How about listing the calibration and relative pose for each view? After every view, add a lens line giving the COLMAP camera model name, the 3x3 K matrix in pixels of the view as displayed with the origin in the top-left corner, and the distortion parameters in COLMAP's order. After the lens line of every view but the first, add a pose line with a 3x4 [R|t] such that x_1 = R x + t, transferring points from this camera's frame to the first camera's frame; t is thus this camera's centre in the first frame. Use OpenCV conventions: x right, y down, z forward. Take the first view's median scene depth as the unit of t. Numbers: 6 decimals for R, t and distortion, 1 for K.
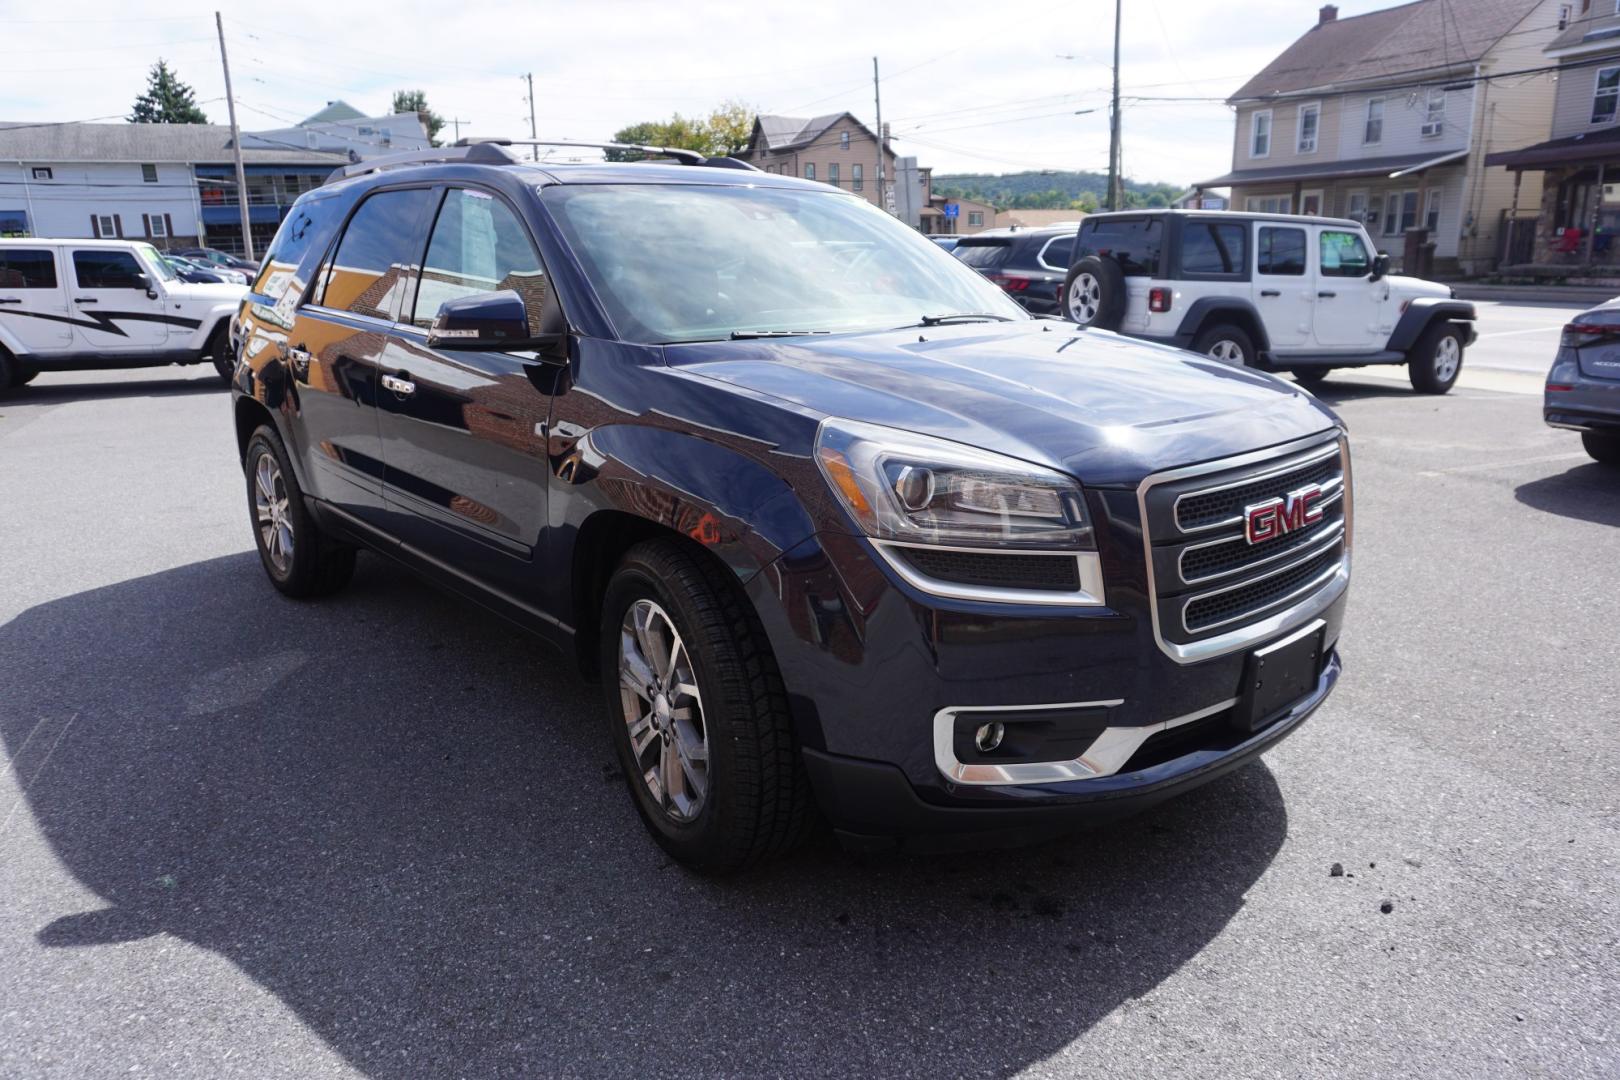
lens RADIAL K [[1079.2, 0, 807.3], [0, 1079.2, 543.5], [0, 0, 1]] dist [-0.041947, 0.029097]
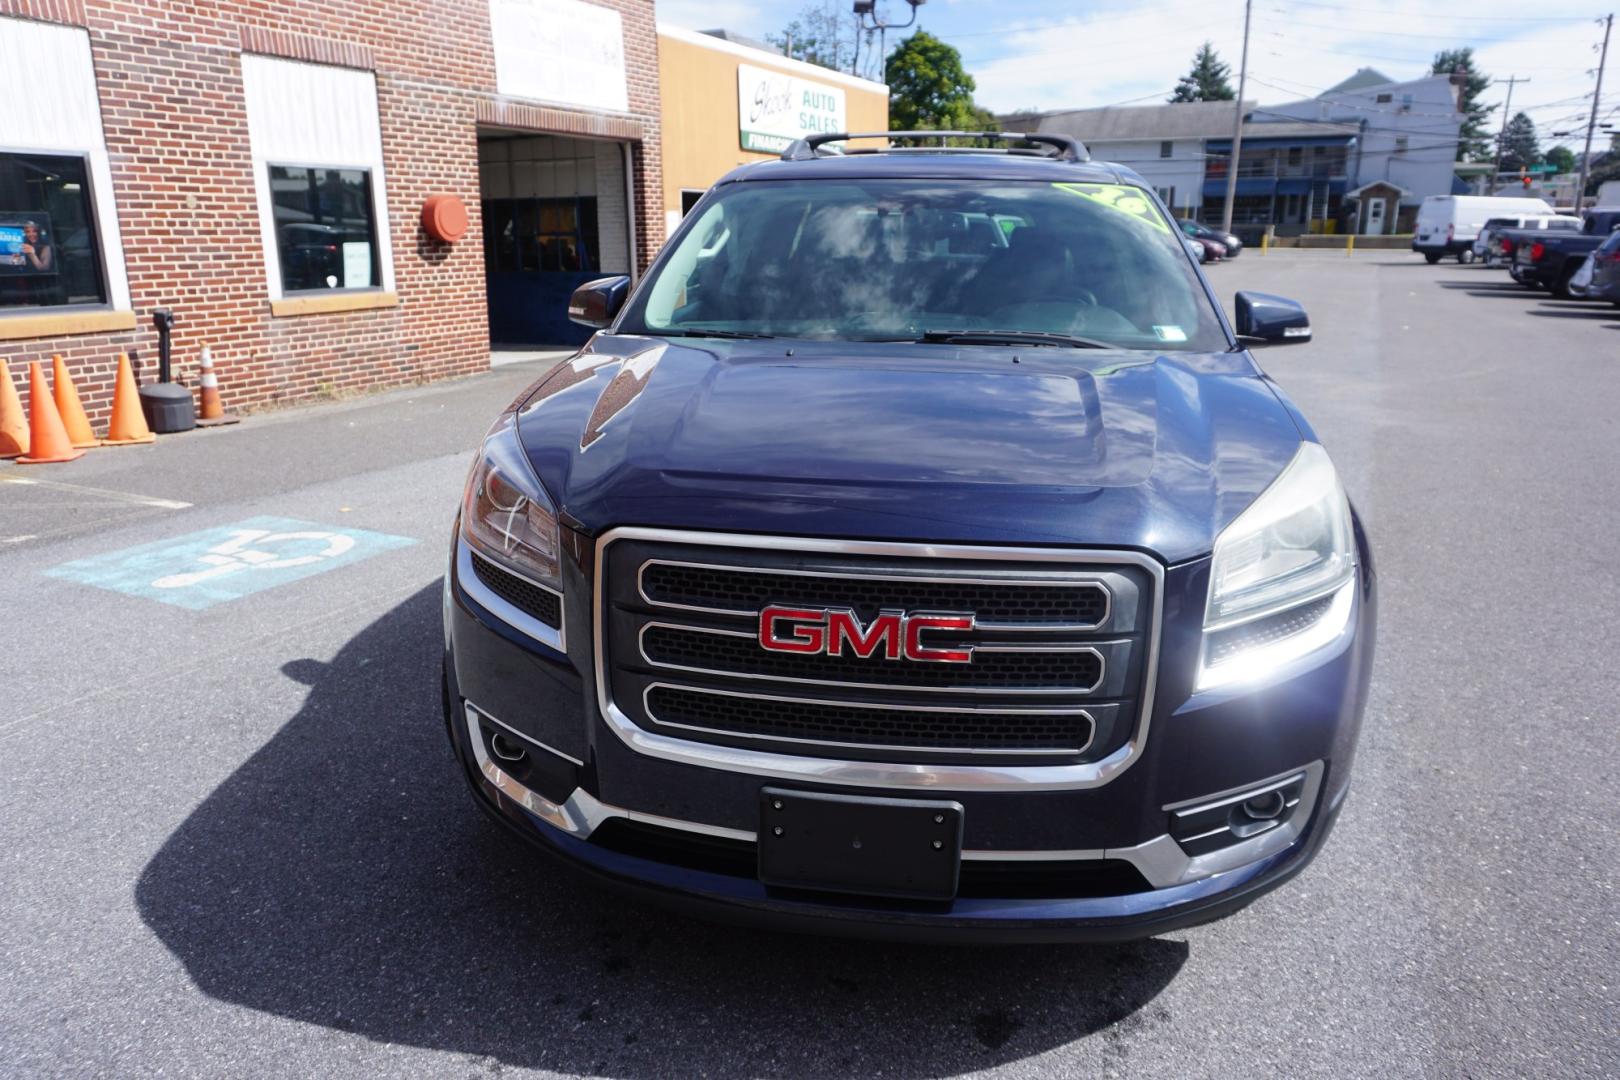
lens RADIAL K [[1079.2, 0, 795.4], [0, 1079.2, 542.3], [0, 0, 1]] dist [-0.041947, 0.029097]
pose [[0.646273, 0.227811, -0.728309, 0.068443], [-0.211031, 0.970534, 0.116317, -0.011959], [0.733347, 0.078523, 0.675305, 0.033242]]
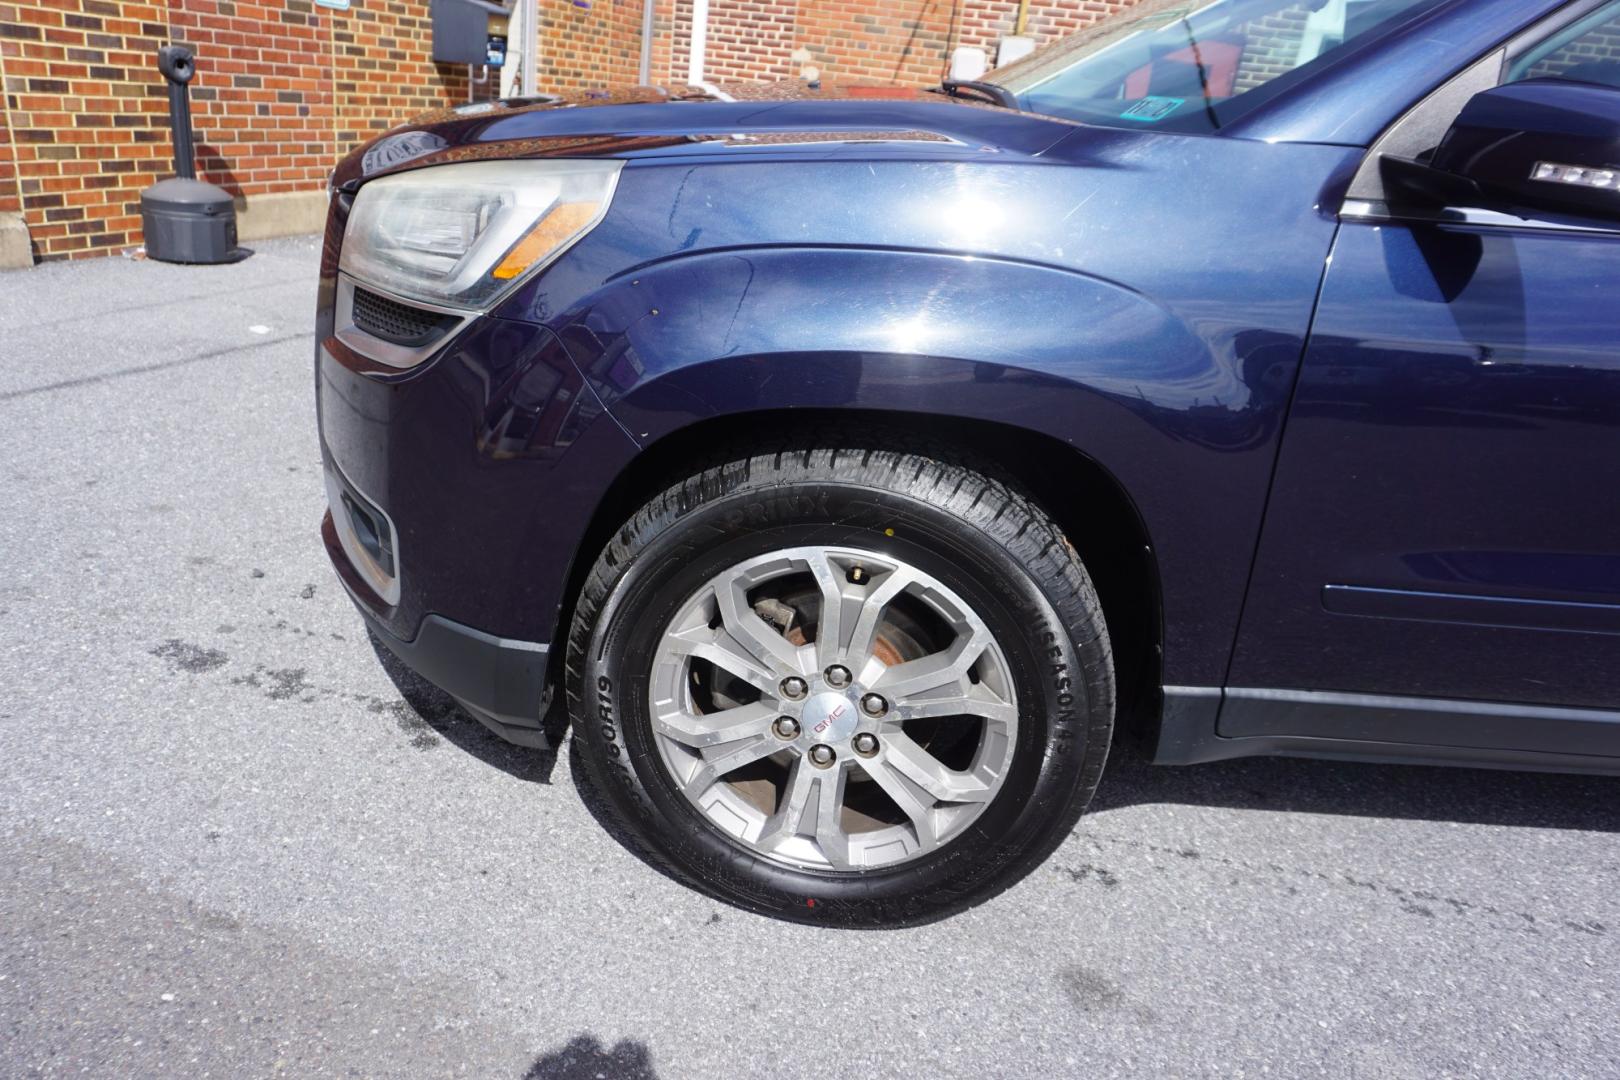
lens RADIAL K [[1079.2, 0, 810.9], [0, 1079.2, 528.7], [0, 0, 1]] dist [-0.041947, 0.029097]
pose [[-0.623453, 0.252238, -0.740056, 0.070700], [-0.297043, 0.799146, 0.522620, -0.030094], [0.723237, 0.545657, -0.423304, 0.132500]]
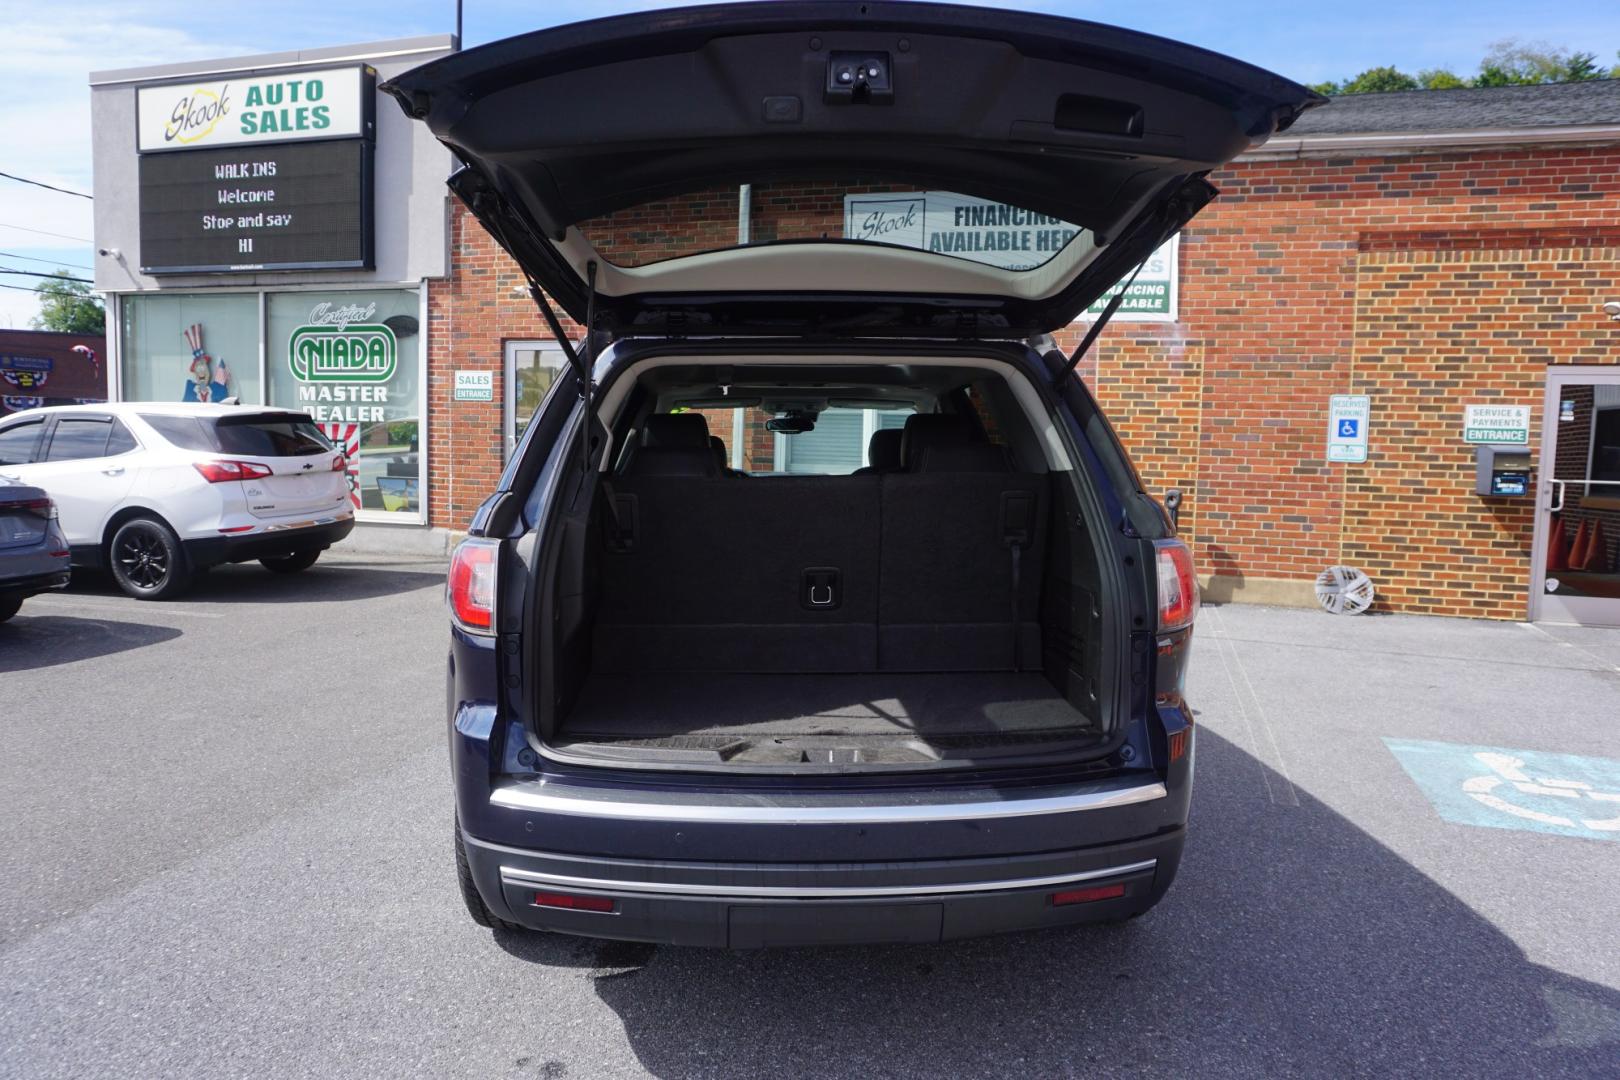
lens RADIAL K [[1079.2, 0, 817.0], [0, 1079.2, 526.4], [0, 0, 1]] dist [-0.041947, 0.029097]
pose [[-0.777372, -0.038521, 0.627860, -0.115568], [0.163314, 0.951538, 0.260583, -0.059903], [-0.607471, 0.305108, -0.733408, 0.236669]]
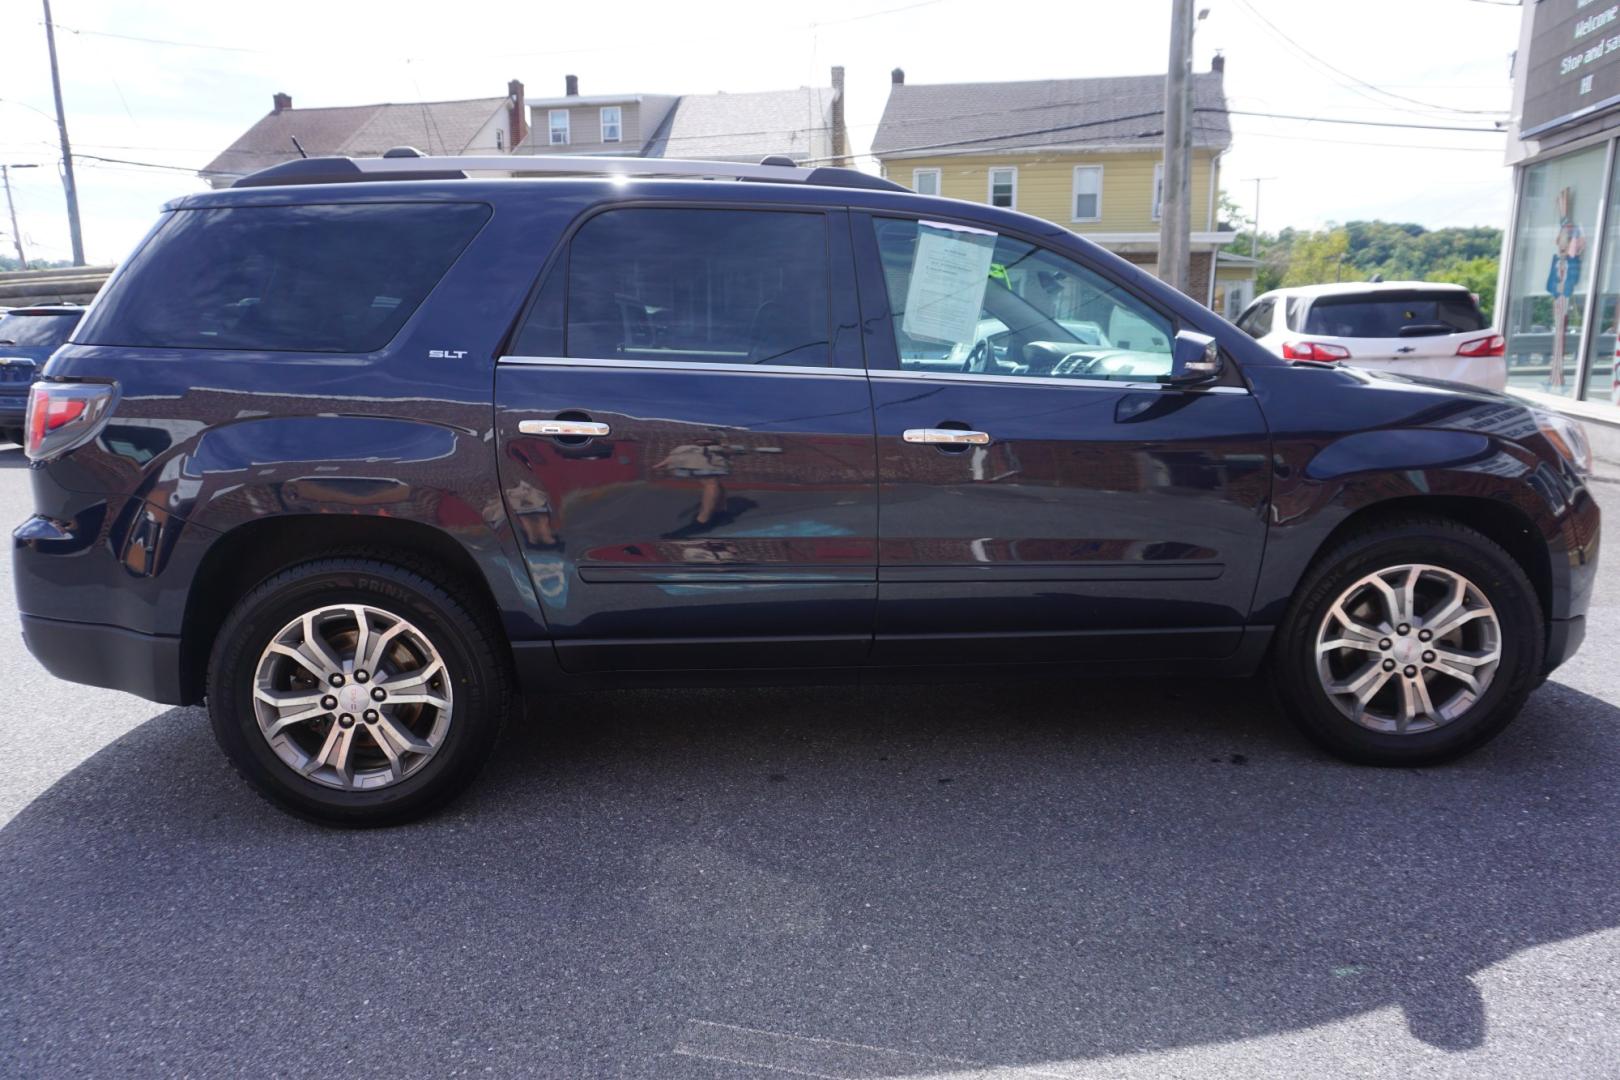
lens RADIAL K [[1079.2, 0, 806.1], [0, 1079.2, 542.0], [0, 0, 1]] dist [-0.041947, 0.029097]
pose [[0.587302, -0.143627, 0.796523, -0.122363], [0.201774, 0.979038, 0.027763, -0.011891], [-0.783814, 0.144412, 0.603971, 0.061666]]
